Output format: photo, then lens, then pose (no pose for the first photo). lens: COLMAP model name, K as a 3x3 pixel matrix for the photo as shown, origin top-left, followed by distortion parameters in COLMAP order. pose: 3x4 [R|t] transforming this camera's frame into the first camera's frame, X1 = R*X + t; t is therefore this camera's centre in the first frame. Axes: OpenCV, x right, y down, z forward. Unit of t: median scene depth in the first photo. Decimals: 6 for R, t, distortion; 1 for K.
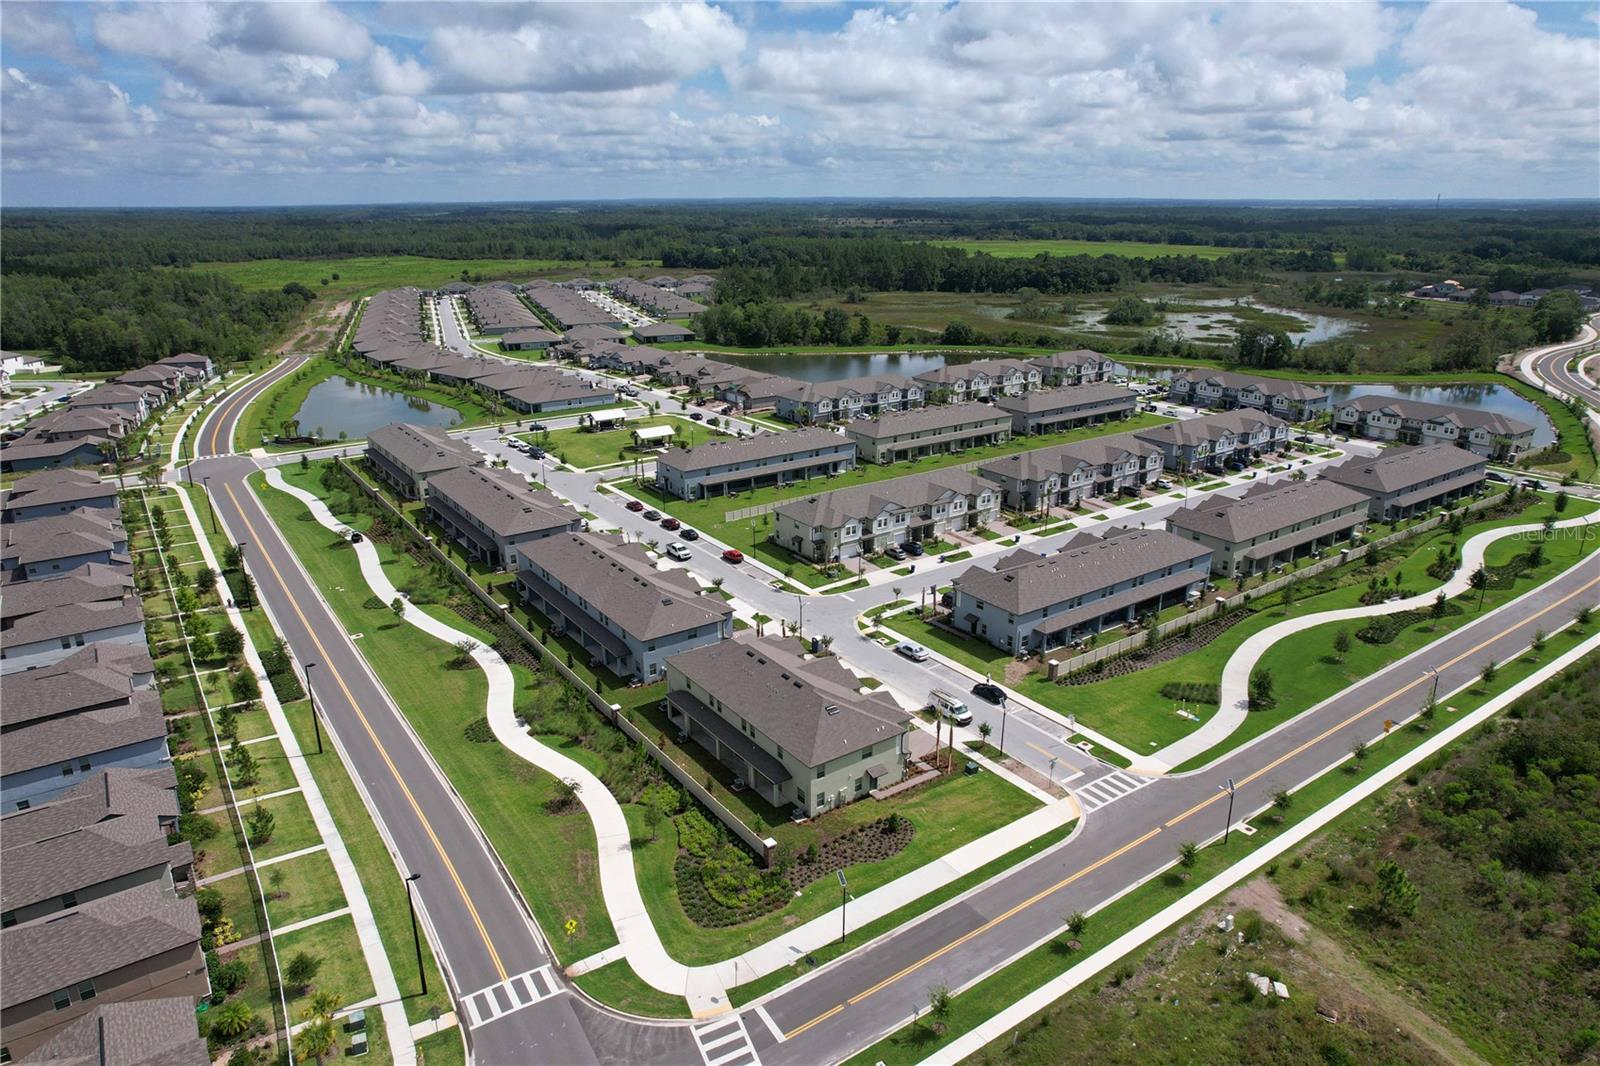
lens RADIAL K [[1010.7, 0, 803.8], [0, 1010.7, 531.7], [0, 0, 1]] dist [-0.070505, 0.073871]
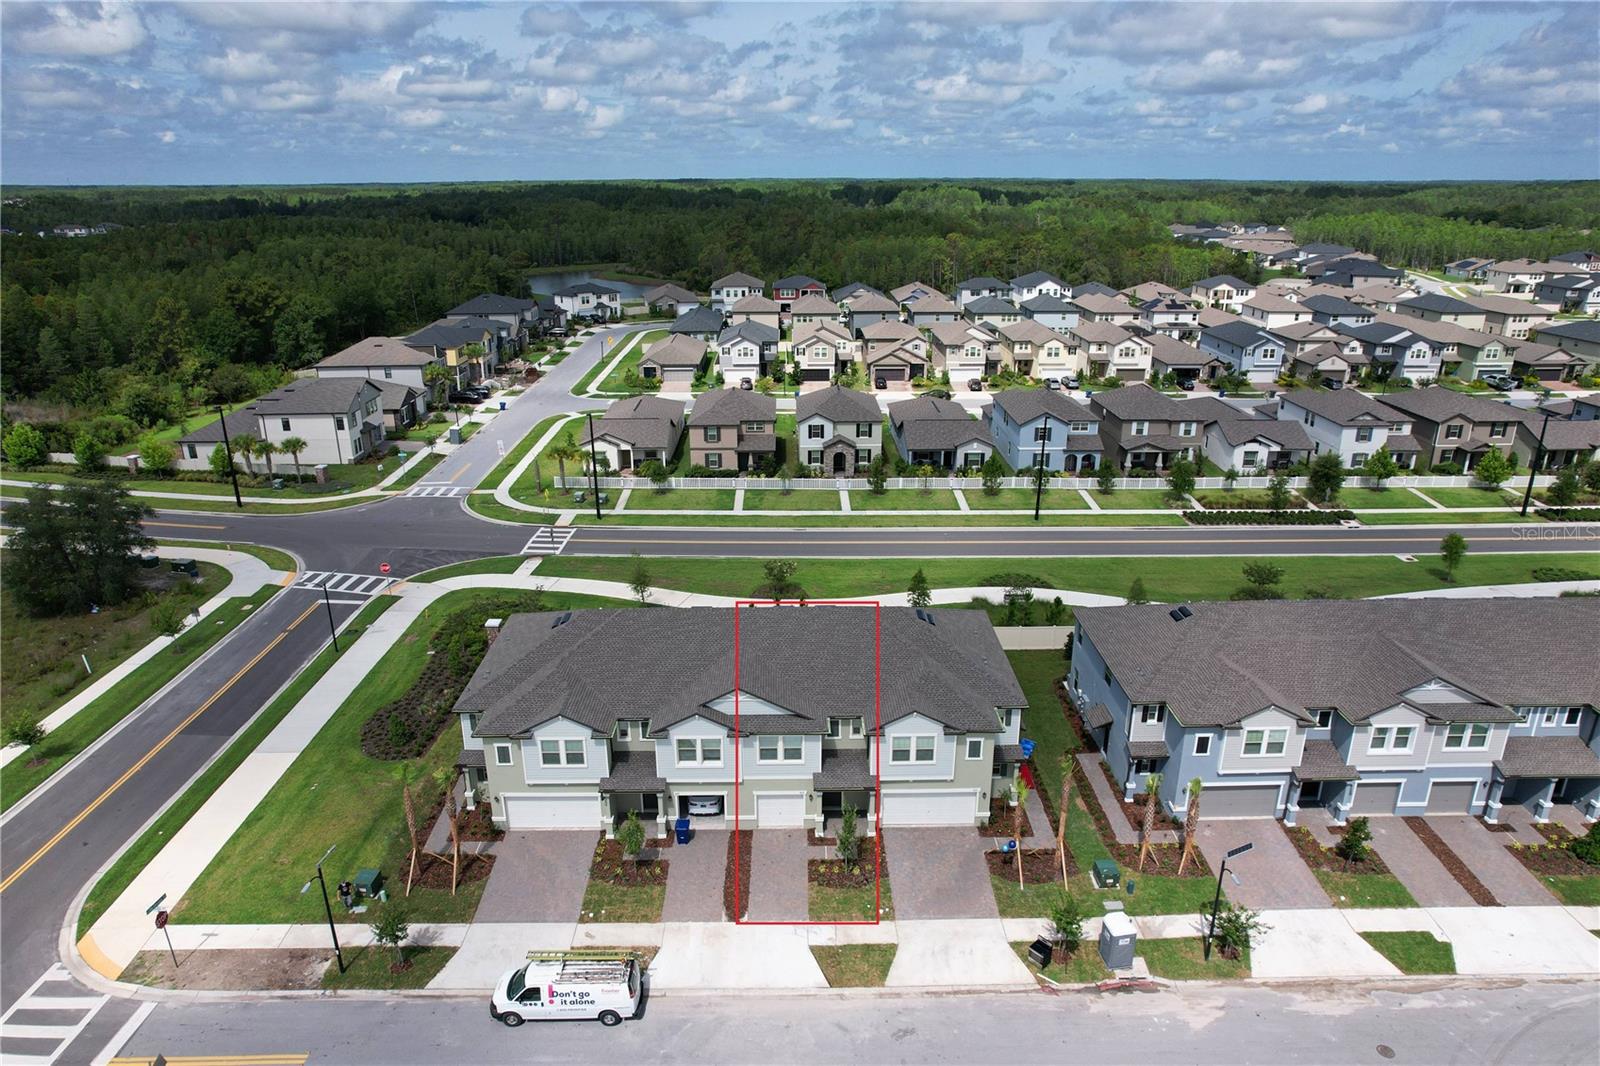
lens RADIAL K [[1010.7, 0, 803.8], [0, 1010.7, 531.7], [0, 0, 1]] dist [-0.070505, 0.073871]
pose [[-0.554203, 0.290748, -0.779951, 0.463392], [-0.259293, 0.830088, 0.493681, -0.221348], [0.790965, 0.475836, -0.384649, 1.592947]]
